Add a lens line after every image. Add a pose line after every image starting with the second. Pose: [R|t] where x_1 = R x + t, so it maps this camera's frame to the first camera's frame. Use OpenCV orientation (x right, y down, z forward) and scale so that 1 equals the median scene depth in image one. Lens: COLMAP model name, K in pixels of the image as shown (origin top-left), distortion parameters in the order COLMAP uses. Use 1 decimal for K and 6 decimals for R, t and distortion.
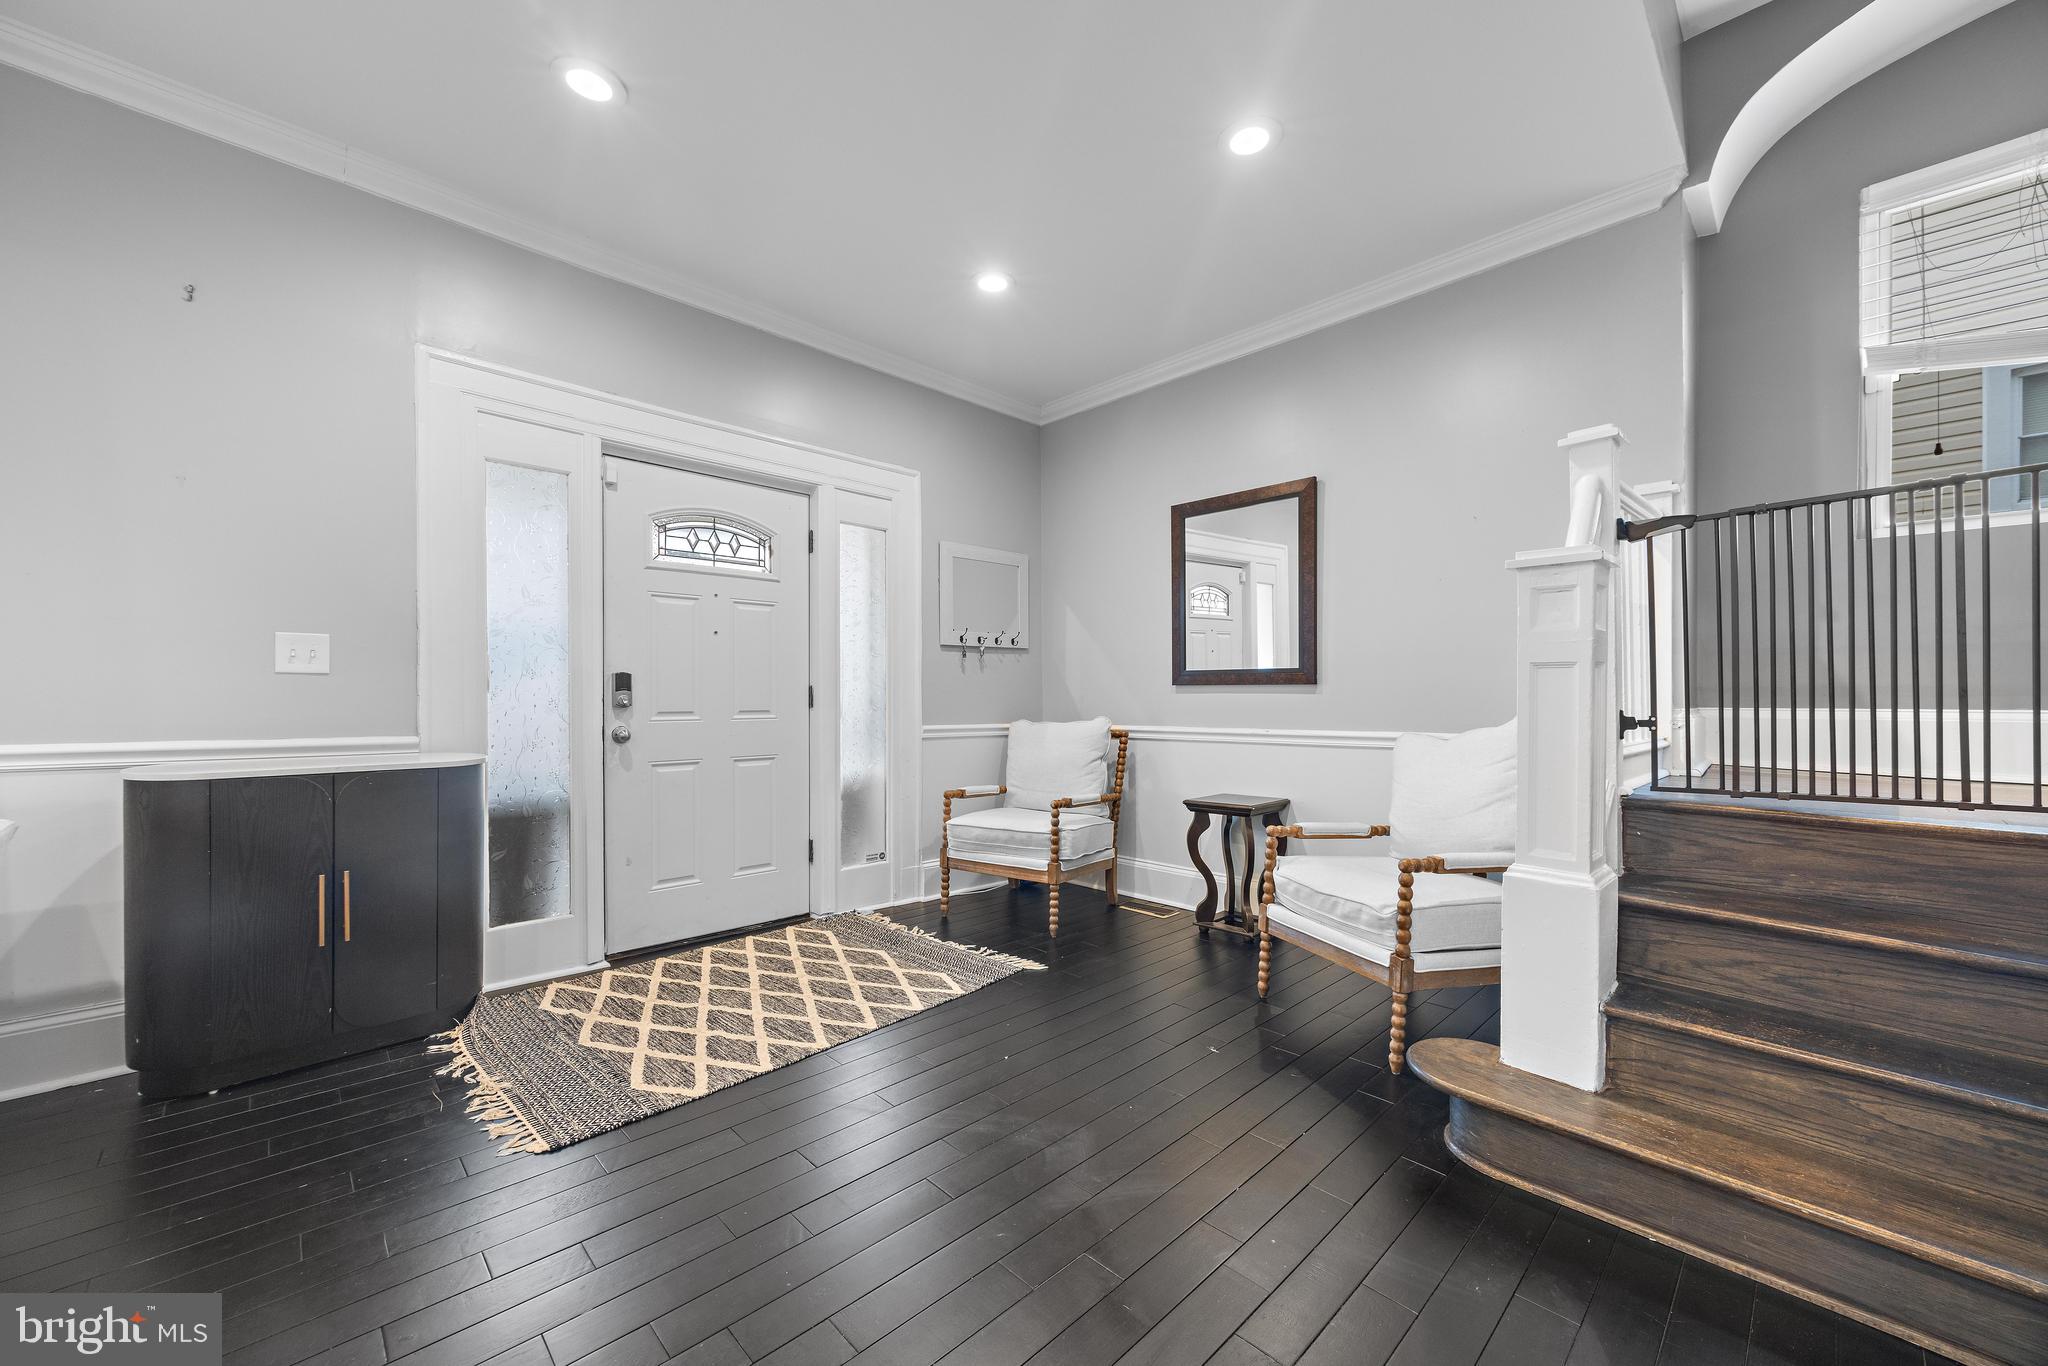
lens RADIAL K [[778.0, 0, 1019.4], [0, 778.0, 691.9], [0, 0, 1]] dist [-0.009217, 0.000610]
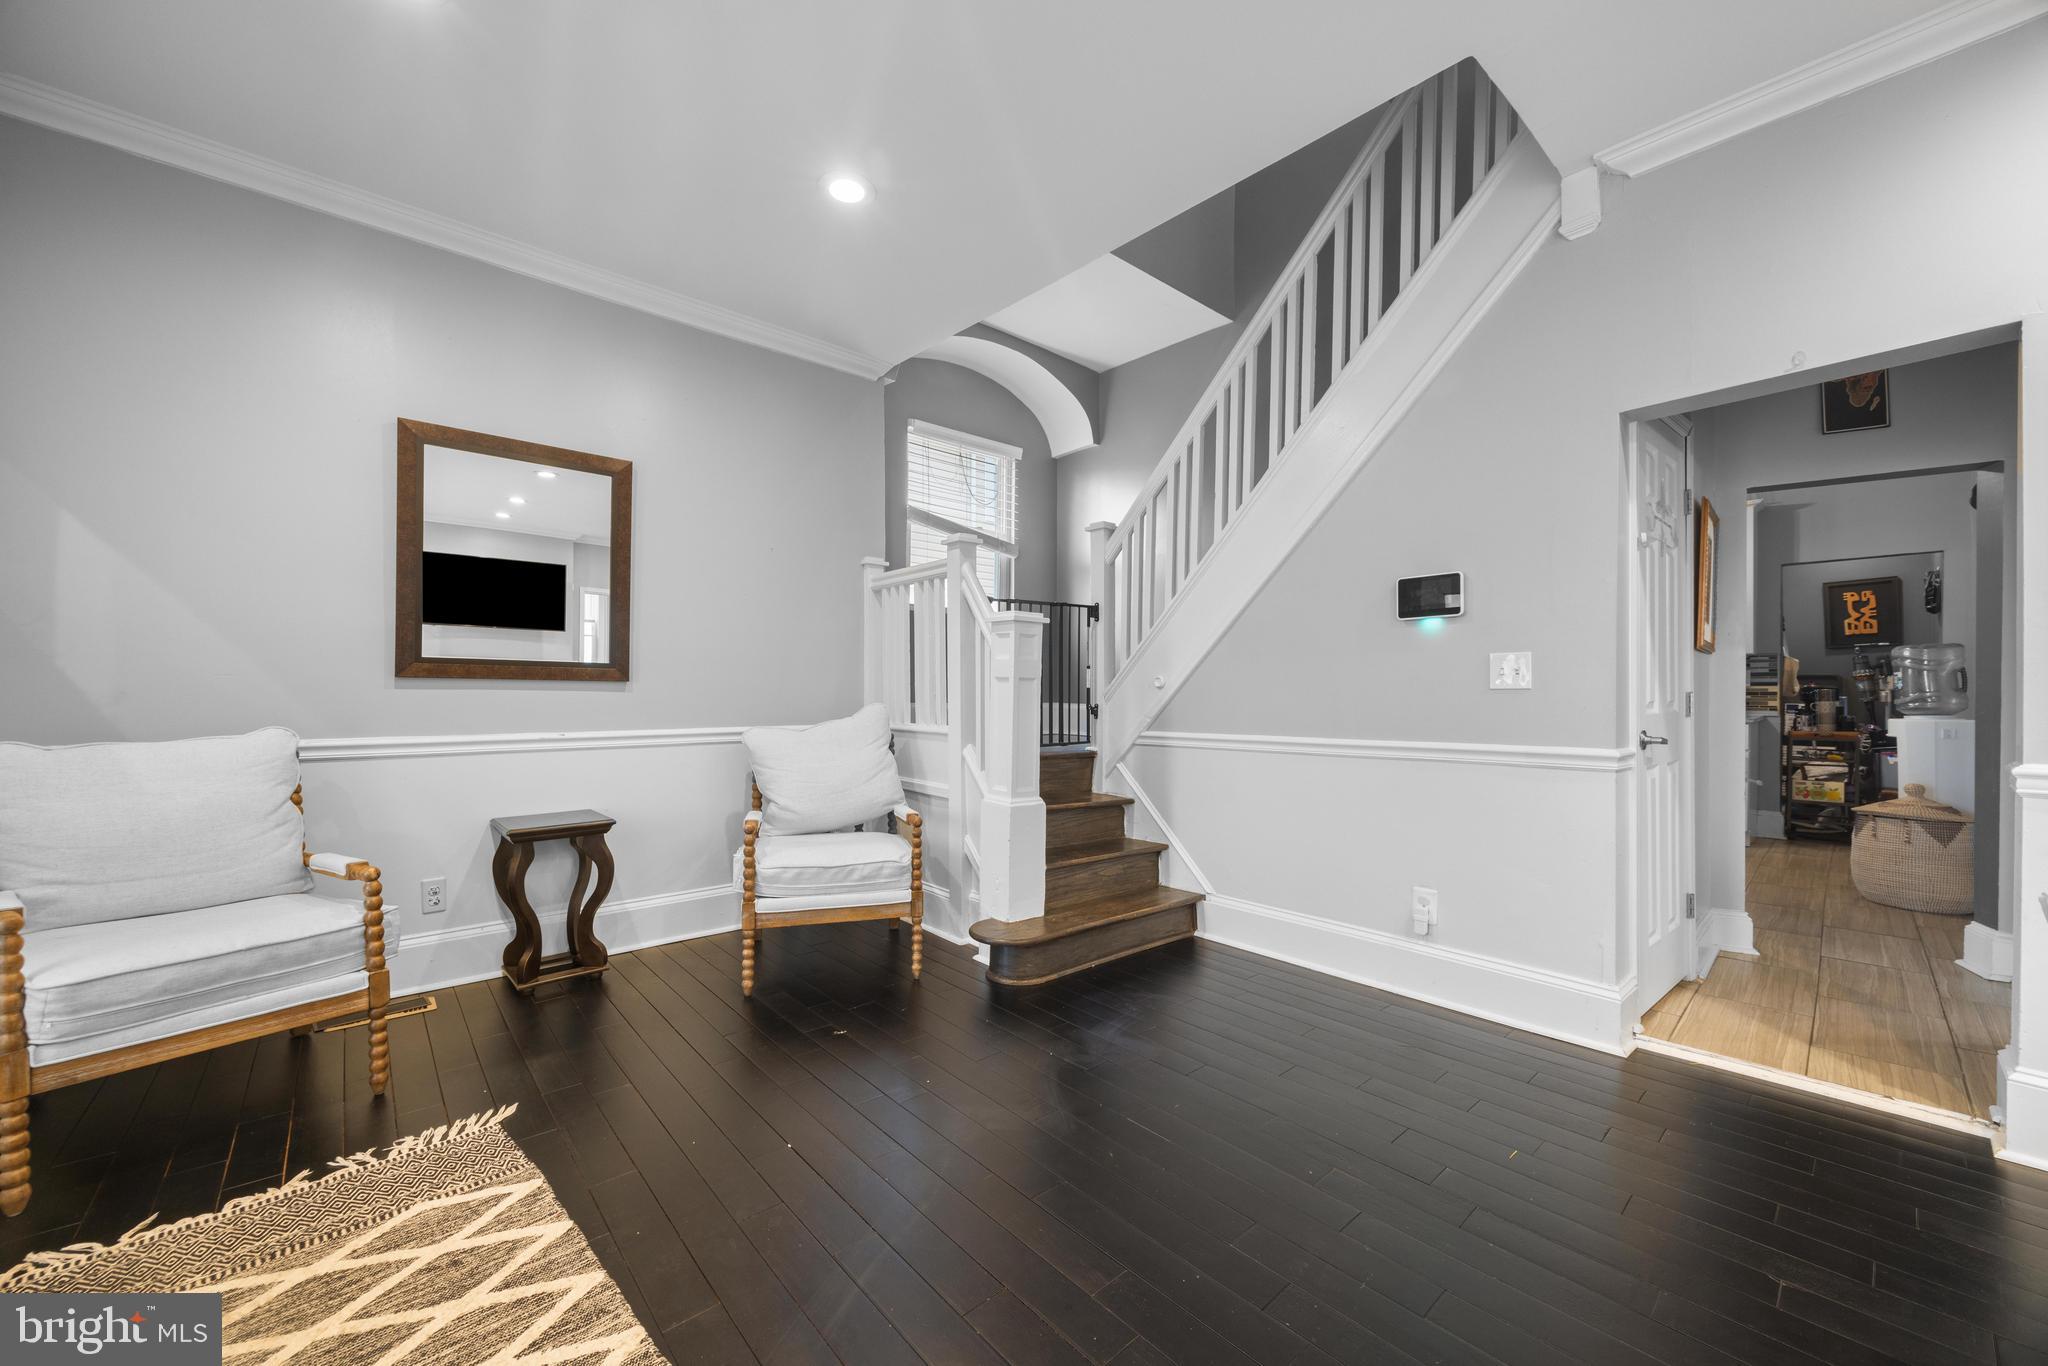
lens RADIAL K [[778.0, 0, 1027.4], [0, 778.0, 676.7], [0, 0, 1]] dist [-0.009217, 0.000610]
pose [[0.035767, 0.025707, 0.999029, -0.681318], [-0.012706, 0.999600, -0.025267, 0.001208], [-0.999279, -0.011790, 0.036079, 0.603898]]
